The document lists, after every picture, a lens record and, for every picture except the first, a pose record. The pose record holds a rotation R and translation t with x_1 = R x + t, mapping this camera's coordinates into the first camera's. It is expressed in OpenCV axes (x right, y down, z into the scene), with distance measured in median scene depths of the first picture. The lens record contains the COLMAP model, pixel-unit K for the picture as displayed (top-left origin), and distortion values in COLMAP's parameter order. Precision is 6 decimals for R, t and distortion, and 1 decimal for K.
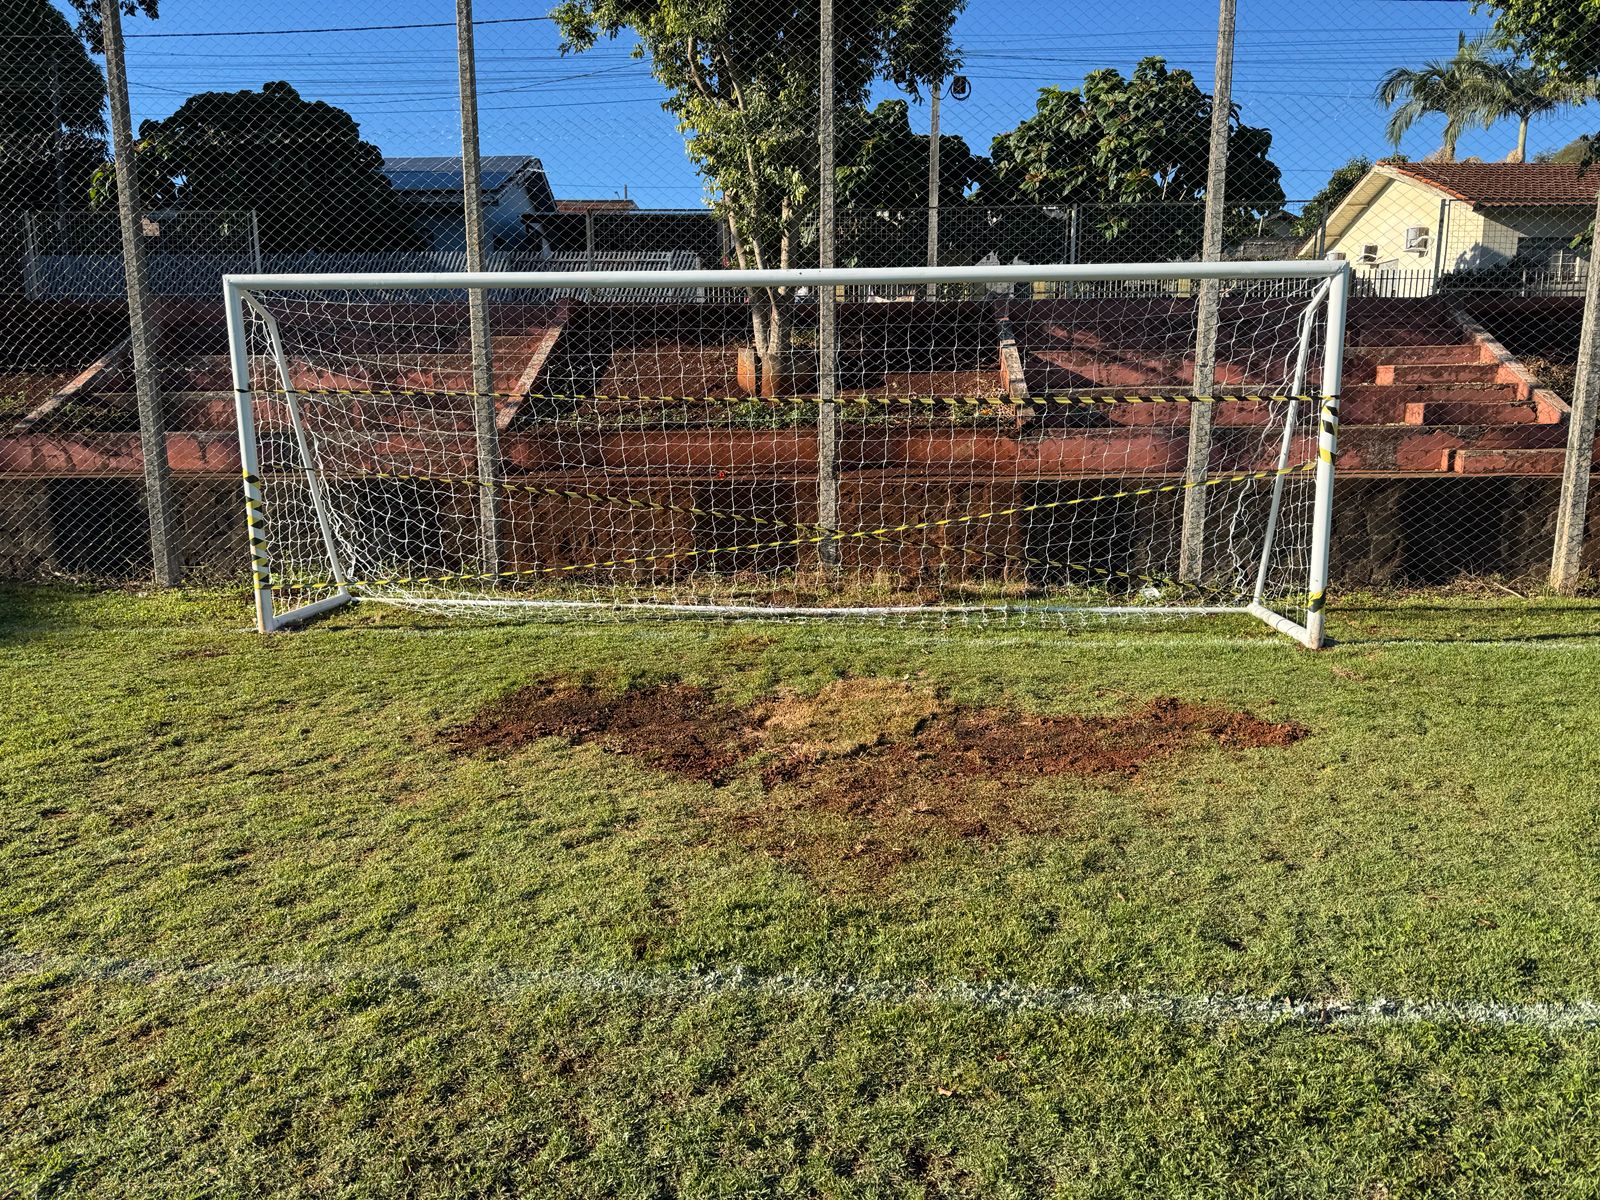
lens RADIAL K [[1152.2, 0, 800.0], [0, 1152.2, 600.0], [0, 0, 1]] dist [0.091372, -0.106956]
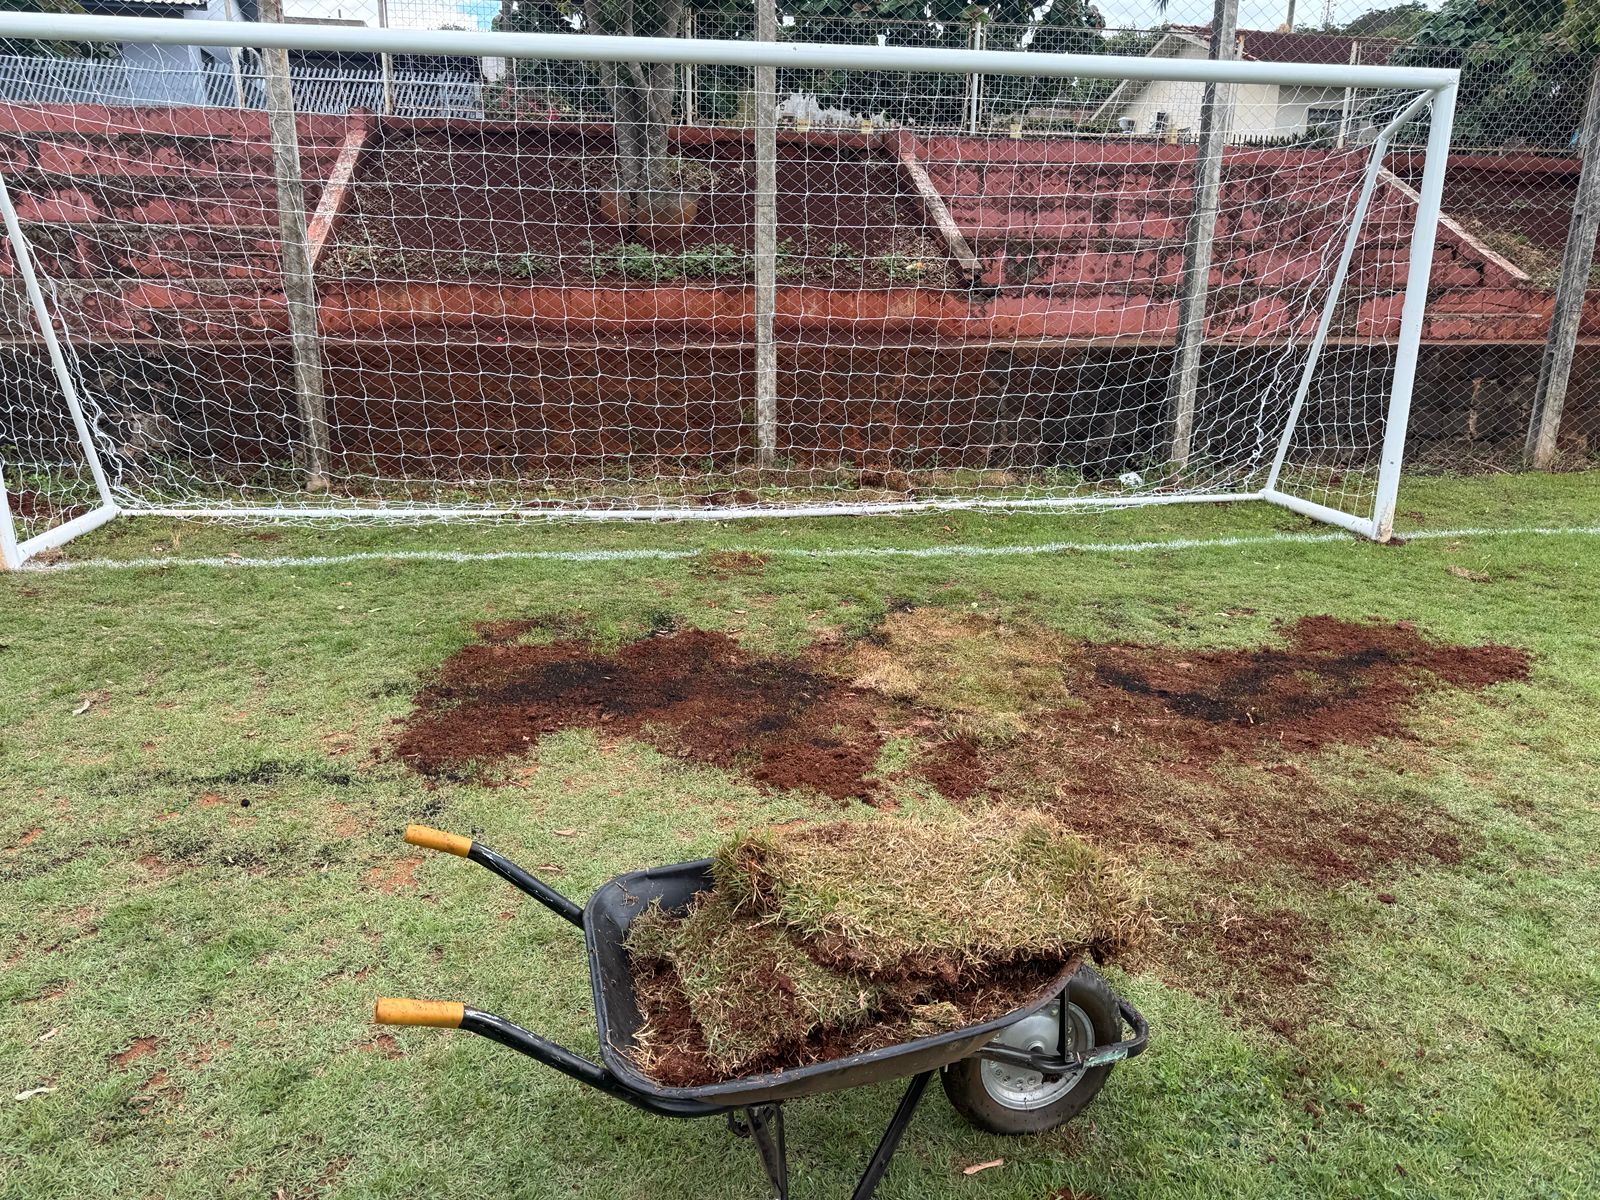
lens RADIAL K [[1184.0, 0, 800.0], [0, 1184.0, 600.0], [0, 0, 1]] dist [0.000078, 0.003952]
pose [[0.967491, -0.054505, 0.246963, -0.179994], [0.028479, 0.993769, 0.107759, -0.019651], [-0.251297, -0.097222, 0.963015, 0.219089]]
